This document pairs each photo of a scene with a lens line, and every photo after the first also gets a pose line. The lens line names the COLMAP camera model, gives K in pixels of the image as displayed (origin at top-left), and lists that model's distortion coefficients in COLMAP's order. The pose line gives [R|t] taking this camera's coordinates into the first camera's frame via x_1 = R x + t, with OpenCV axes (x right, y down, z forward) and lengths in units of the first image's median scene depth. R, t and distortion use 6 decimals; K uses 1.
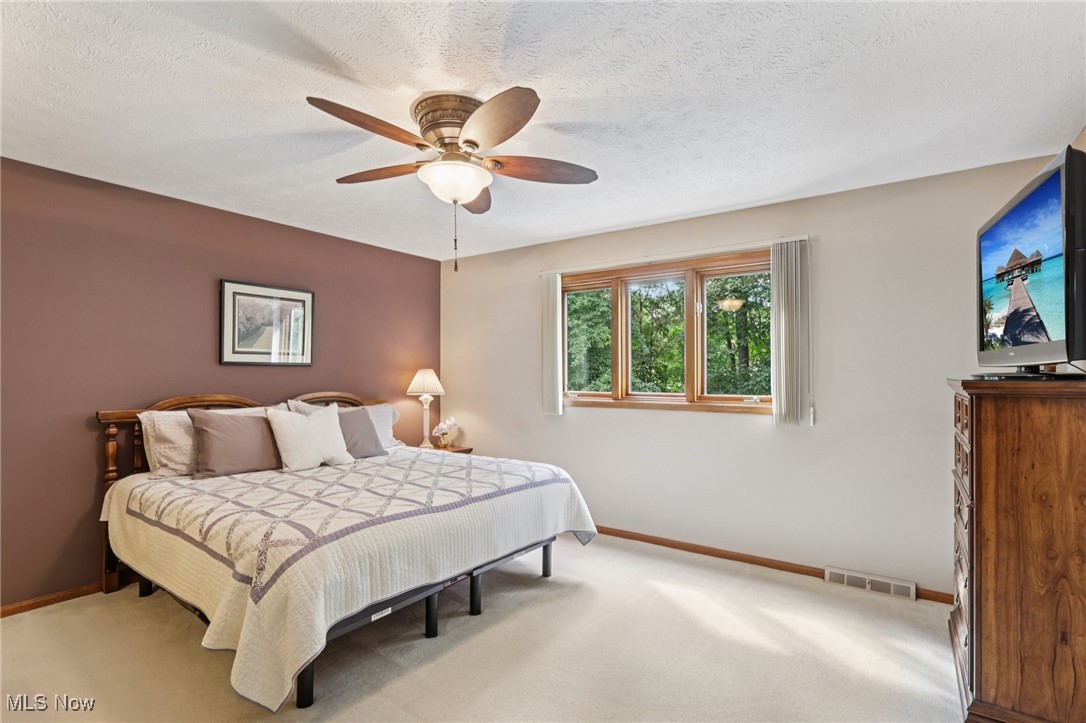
lens RADIAL K [[512.3, 0, 538.8], [0, 512.3, 383.2], [0, 0, 1]] dist [-0.001801, -0.000201]
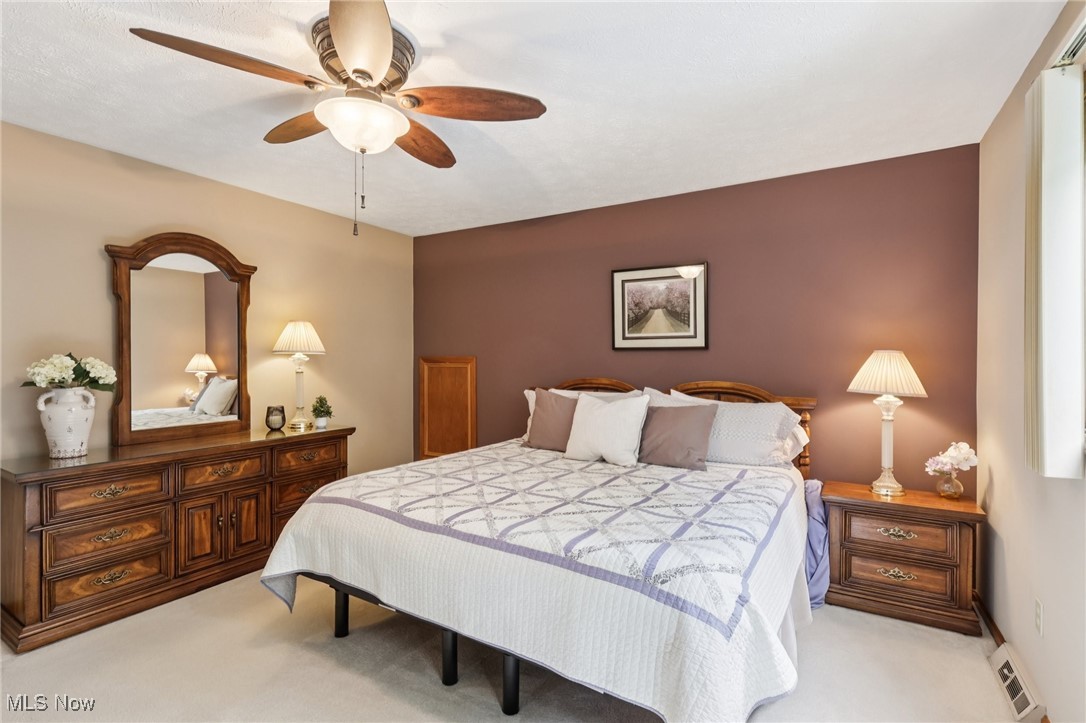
lens RADIAL K [[510.8, 0, 540.8], [0, 510.8, 361.4], [0, 0, 1]] dist [-0.001443, -0.000518]
pose [[0.065857, 0.000039, -0.997829, 0.434008], [-0.022975, 0.999735, -0.001477, -0.008280], [0.997565, 0.023023, 0.065841, 0.774431]]
